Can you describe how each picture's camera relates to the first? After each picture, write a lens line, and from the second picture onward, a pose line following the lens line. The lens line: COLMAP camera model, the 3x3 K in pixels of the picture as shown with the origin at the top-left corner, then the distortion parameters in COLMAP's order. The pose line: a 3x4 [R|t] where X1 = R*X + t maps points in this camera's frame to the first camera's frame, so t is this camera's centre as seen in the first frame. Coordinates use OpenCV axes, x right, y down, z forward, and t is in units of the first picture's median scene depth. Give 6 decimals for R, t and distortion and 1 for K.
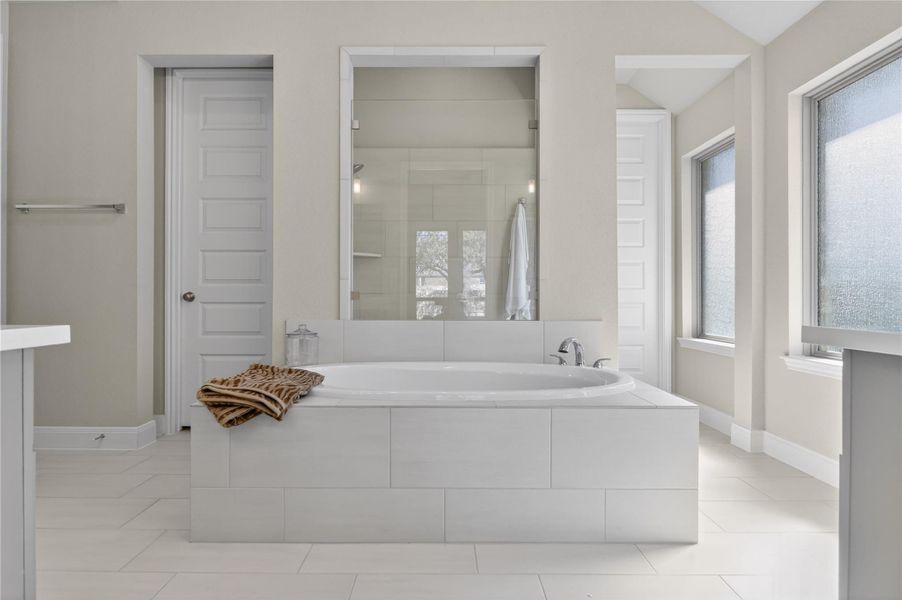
lens RADIAL K [[443.6, 0, 450.2], [0, 443.6, 296.4], [0, 0, 1]] dist [0.000279, -0.000356]
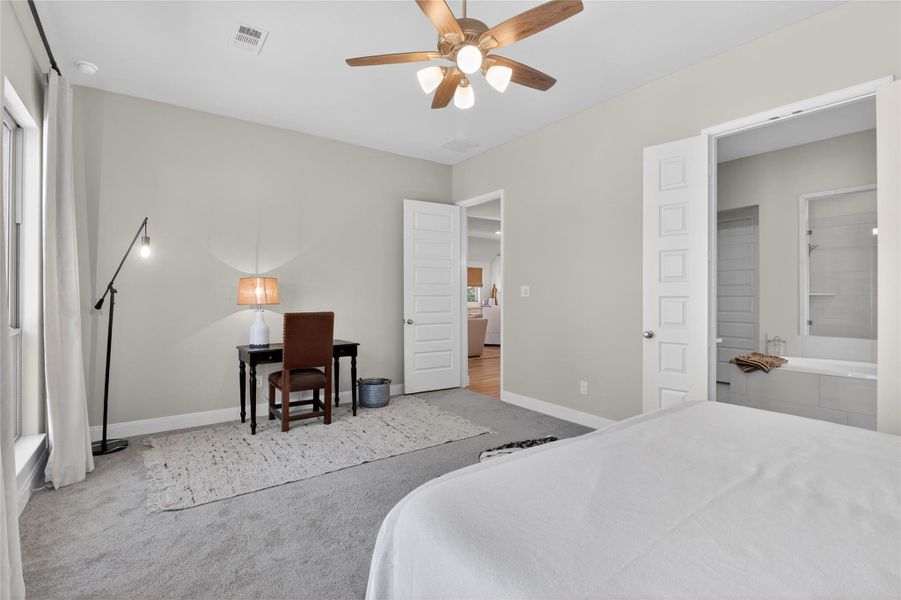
lens RADIAL K [[443.1, 0, 449.7], [0, 443.1, 296.4], [0, 0, 1]] dist [0.000279, -0.000356]
pose [[0.578748, -0.001139, -0.815505, 0.580942], [0.001952, 0.999998, -0.000011, -0.157135], [0.815504, -0.001585, 0.578749, -1.784331]]
